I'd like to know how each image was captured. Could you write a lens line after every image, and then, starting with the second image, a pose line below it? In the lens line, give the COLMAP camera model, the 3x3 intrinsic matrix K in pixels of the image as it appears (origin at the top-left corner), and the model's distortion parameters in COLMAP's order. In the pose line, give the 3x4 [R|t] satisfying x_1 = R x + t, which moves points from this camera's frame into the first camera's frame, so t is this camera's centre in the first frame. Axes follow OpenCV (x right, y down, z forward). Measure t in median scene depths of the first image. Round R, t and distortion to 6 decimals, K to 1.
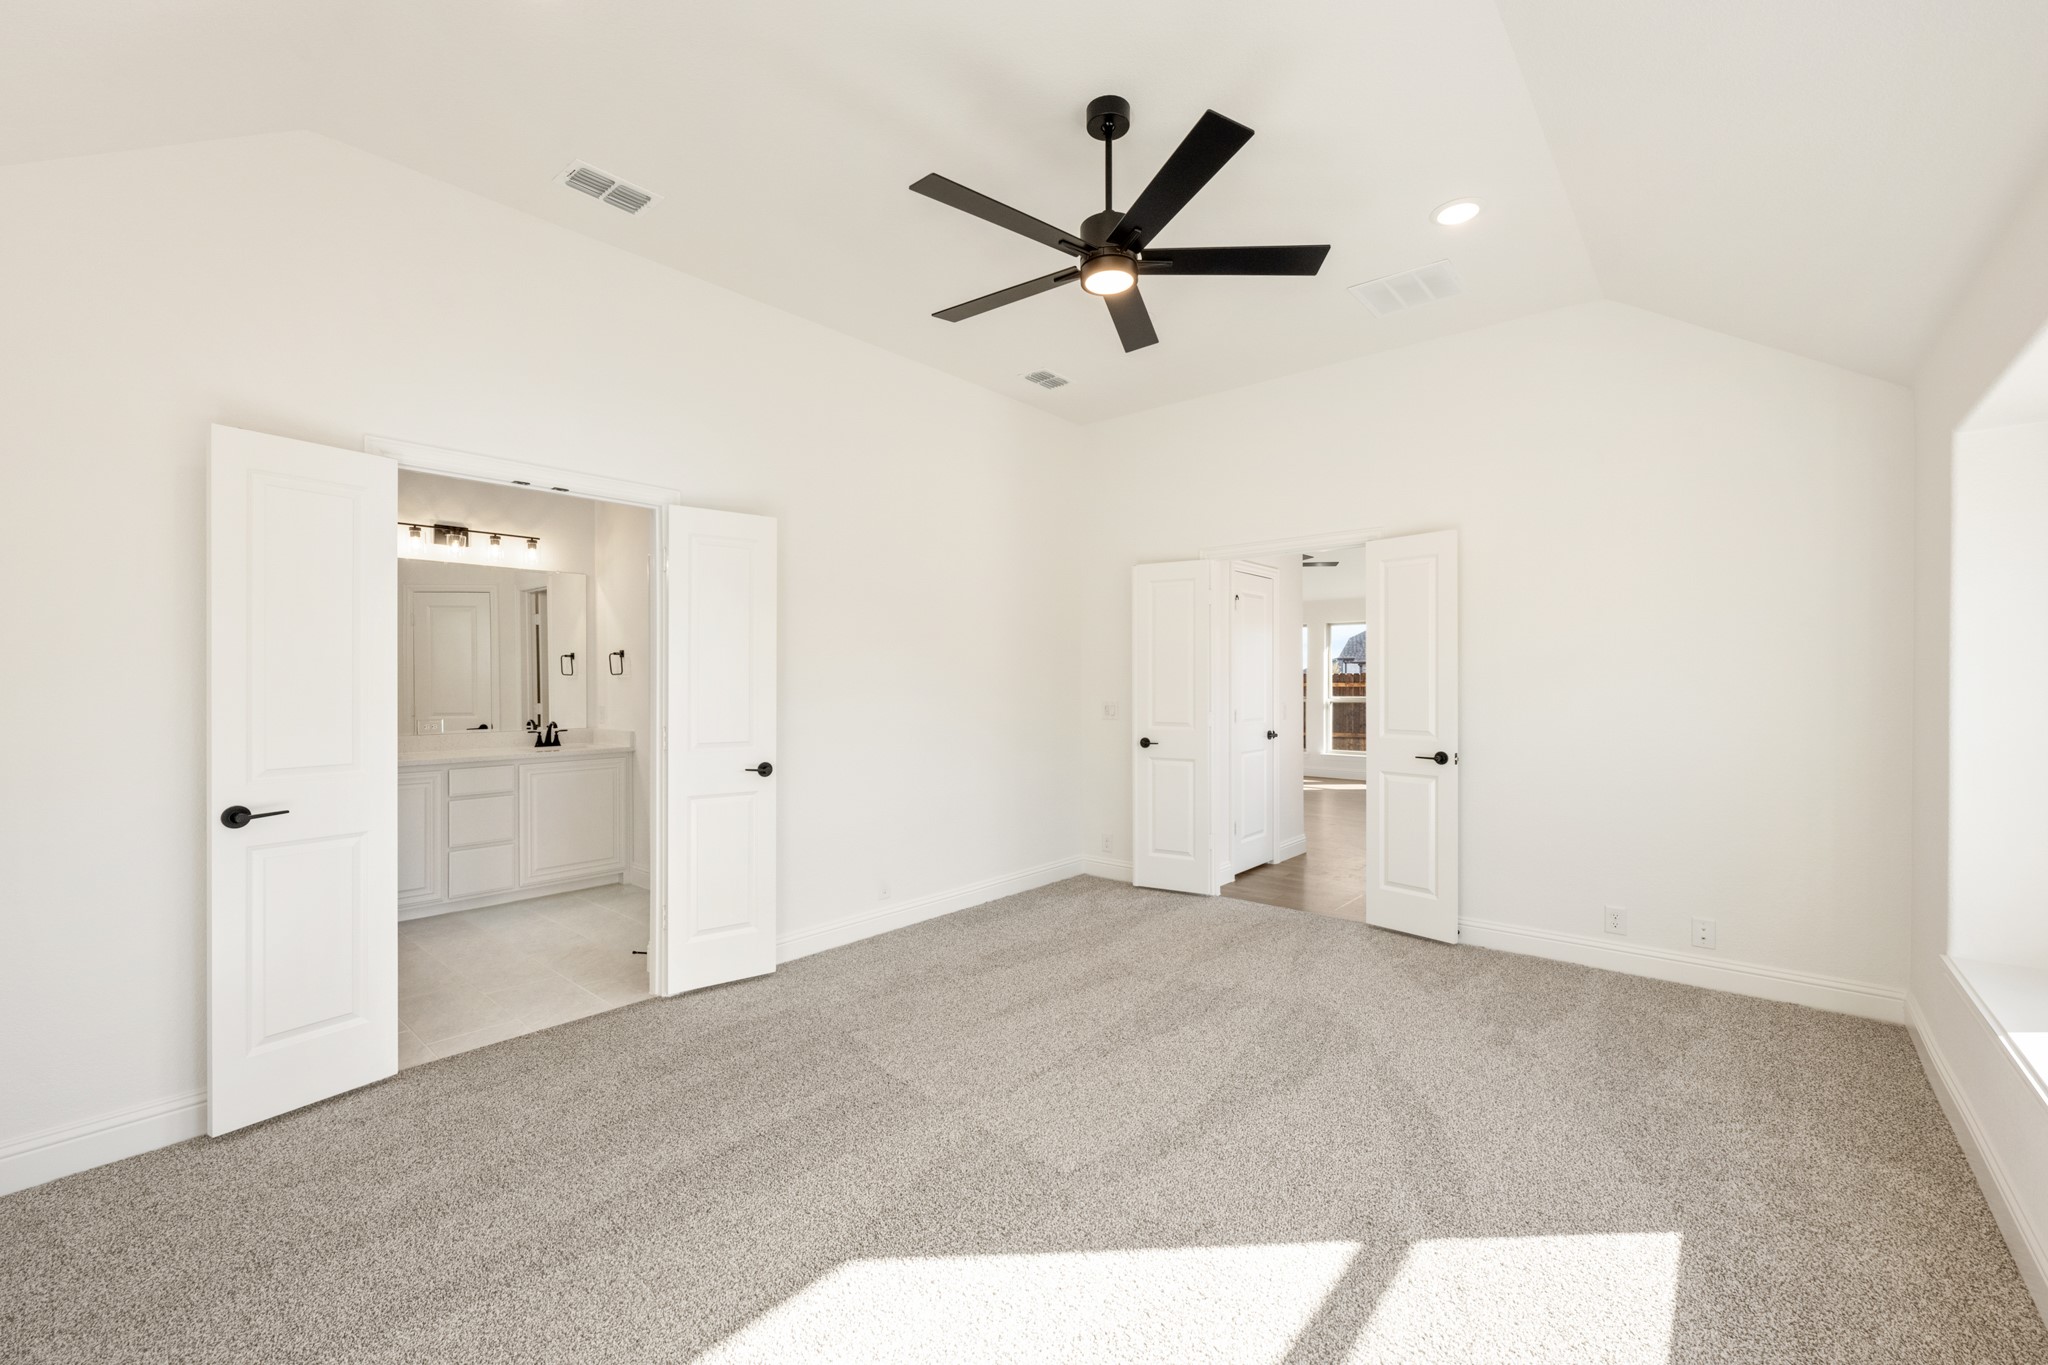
lens RADIAL K [[834.7, 0, 1027.0], [0, 834.7, 685.4], [0, 0, 1]] dist [-0.001936, -0.000270]
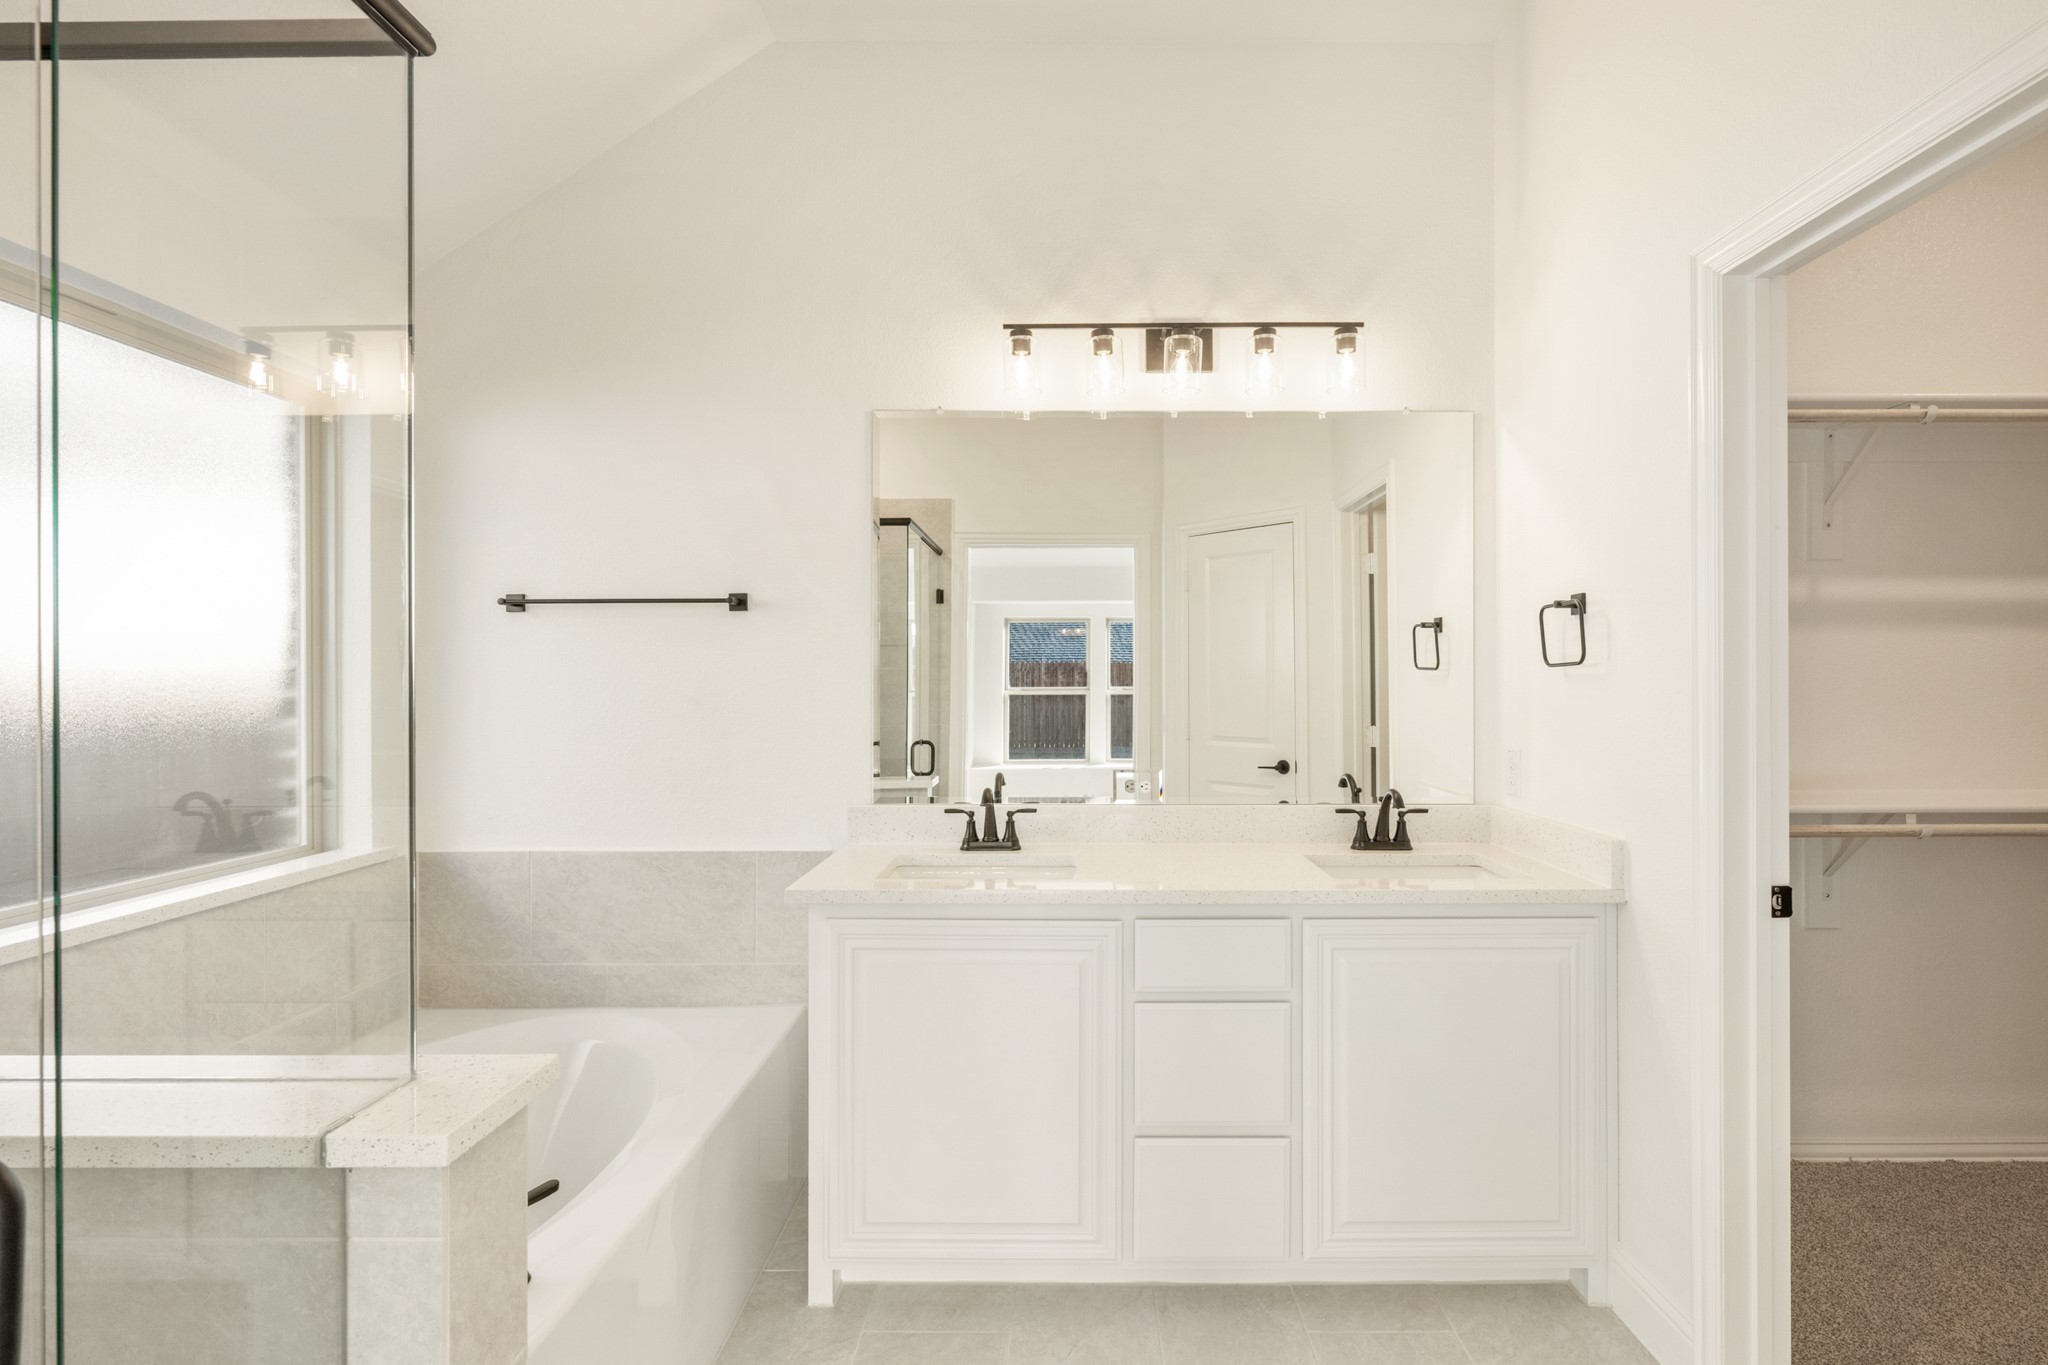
lens RADIAL K [[864.1, 0, 1087.4], [0, 864.1, 679.5], [0, 0, 1]] dist [-0.001313, -0.000128]
pose [[0.644905, 0.000969, -0.764262, -0.352191], [-0.003779, 0.999991, -0.001921, -0.005742], [0.764253, 0.004128, 0.644903, 0.630479]]
